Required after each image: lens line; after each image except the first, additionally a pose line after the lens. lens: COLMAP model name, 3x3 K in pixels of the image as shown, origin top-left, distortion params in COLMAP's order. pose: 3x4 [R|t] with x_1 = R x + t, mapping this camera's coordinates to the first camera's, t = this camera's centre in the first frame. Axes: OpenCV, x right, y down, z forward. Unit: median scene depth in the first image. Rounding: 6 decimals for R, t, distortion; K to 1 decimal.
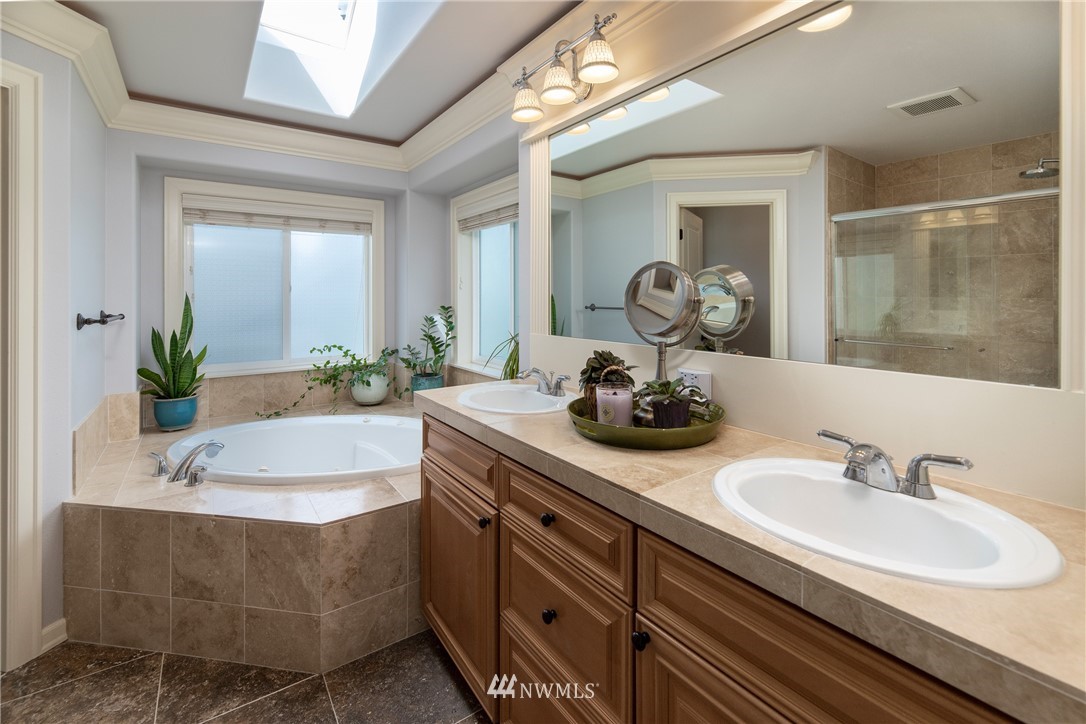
lens RADIAL K [[465.0, 0, 542.2], [0, 465.0, 298.6], [0, 0, 1]] dist [-0.001087, -0.000380]
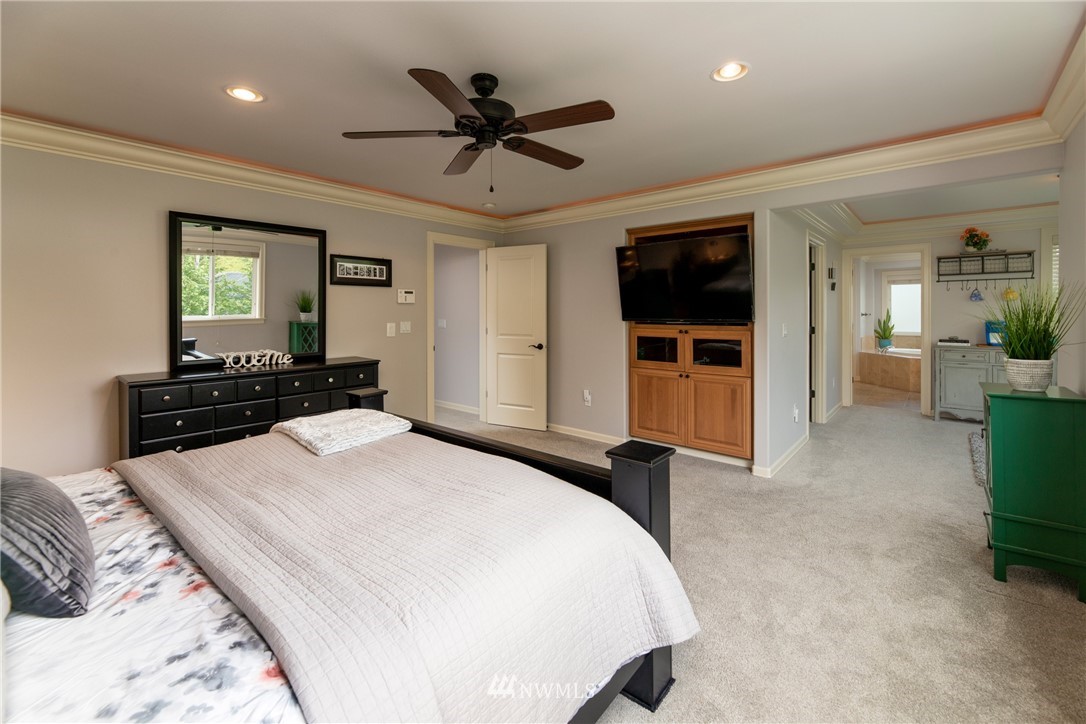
lens RADIAL K [[465.0, 0, 552.2], [0, 465.0, 314.9], [0, 0, 1]] dist [-0.001087, -0.000380]
pose [[0.240643, 0.005237, -0.970600, 1.897345], [0.001930, 0.999981, 0.005874, 0.014949], [0.970612, -0.003287, 0.240628, -2.145951]]
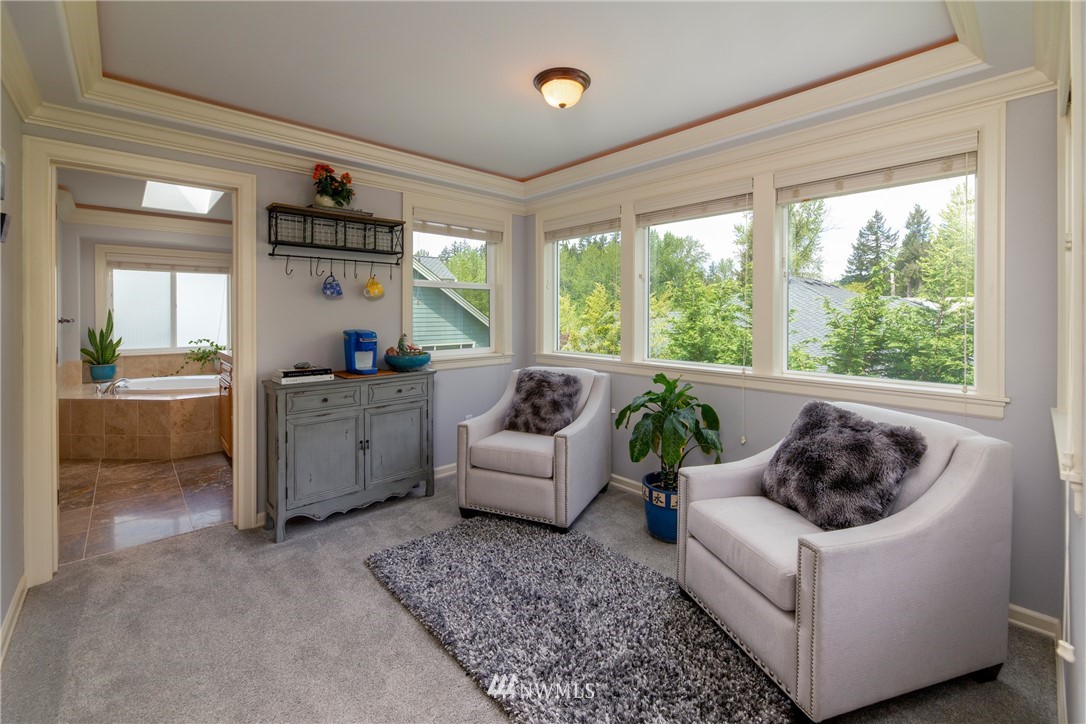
lens RADIAL K [[465.0, 0, 557.0], [0, 465.0, 319.9], [0, 0, 1]] dist [-0.001087, -0.000380]
pose [[0.992577, 0.000329, 0.121616, 0.790078], [-0.001370, 0.999963, 0.008480, 0.016031], [-0.121609, -0.008584, 0.992541, -1.066579]]
